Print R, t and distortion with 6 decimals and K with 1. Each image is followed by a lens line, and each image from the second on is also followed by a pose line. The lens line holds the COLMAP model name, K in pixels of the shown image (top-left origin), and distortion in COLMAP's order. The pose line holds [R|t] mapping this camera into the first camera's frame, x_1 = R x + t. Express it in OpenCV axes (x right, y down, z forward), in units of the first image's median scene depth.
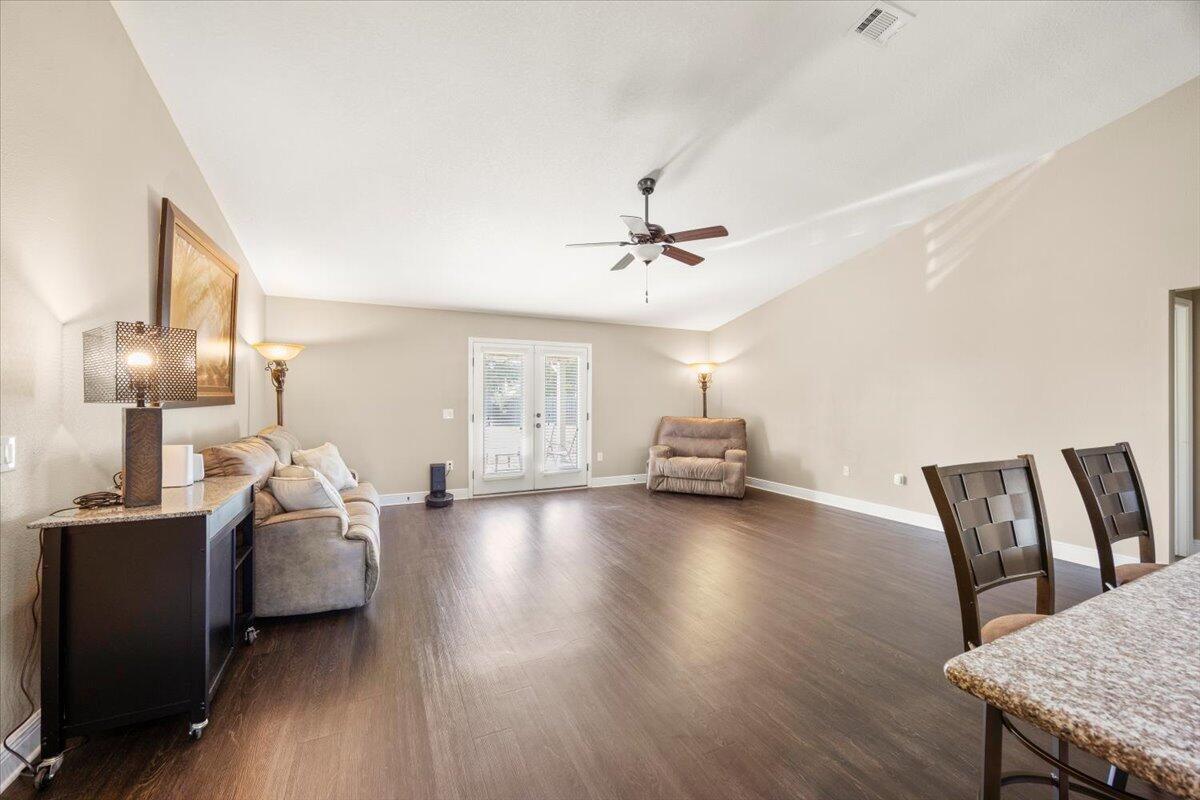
lens RADIAL K [[468.4, 0, 590.3], [0, 468.4, 402.7], [0, 0, 1]] dist [0.003553, 0.000212]
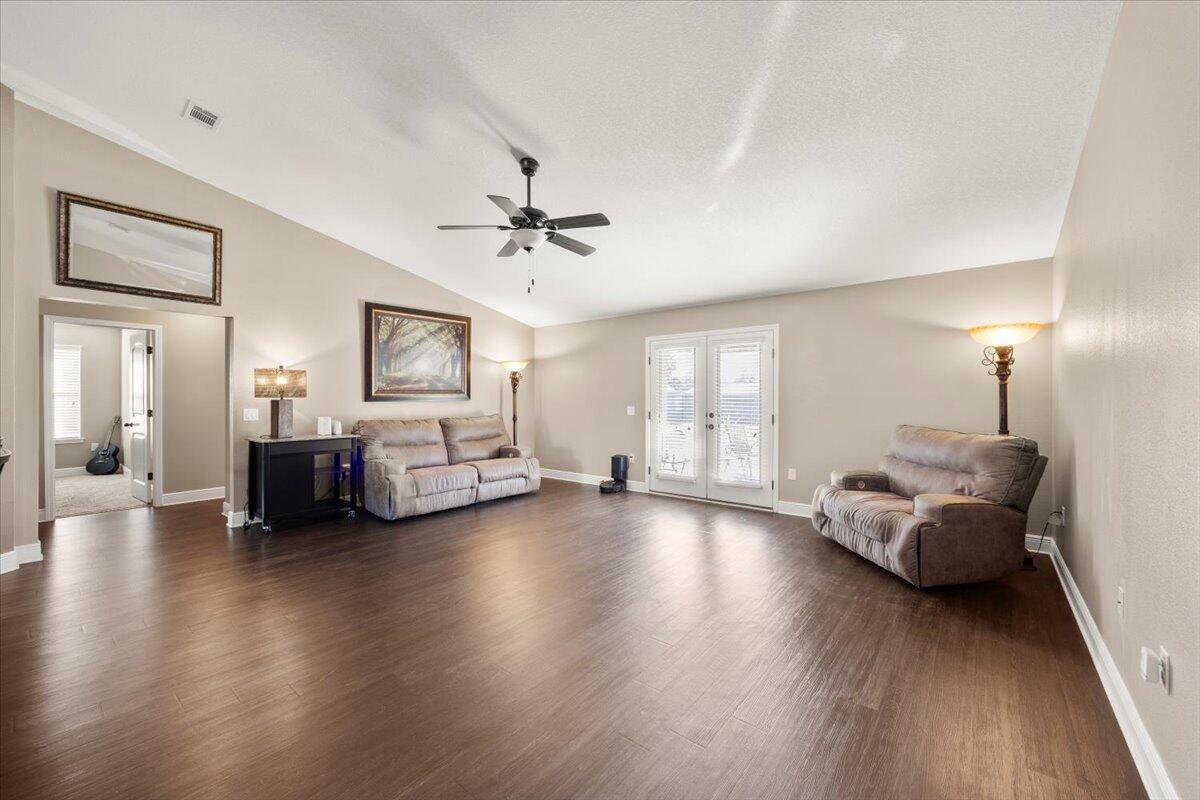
lens RADIAL K [[468.4, 0, 590.6], [0, 468.4, 397.1], [0, 0, 1]] dist [0.003553, 0.000212]
pose [[0.425299, -0.003907, -0.905045, 0.611668], [-0.006940, 0.999947, -0.007578, 0.001370], [0.905026, 0.009504, 0.425249, 0.433362]]
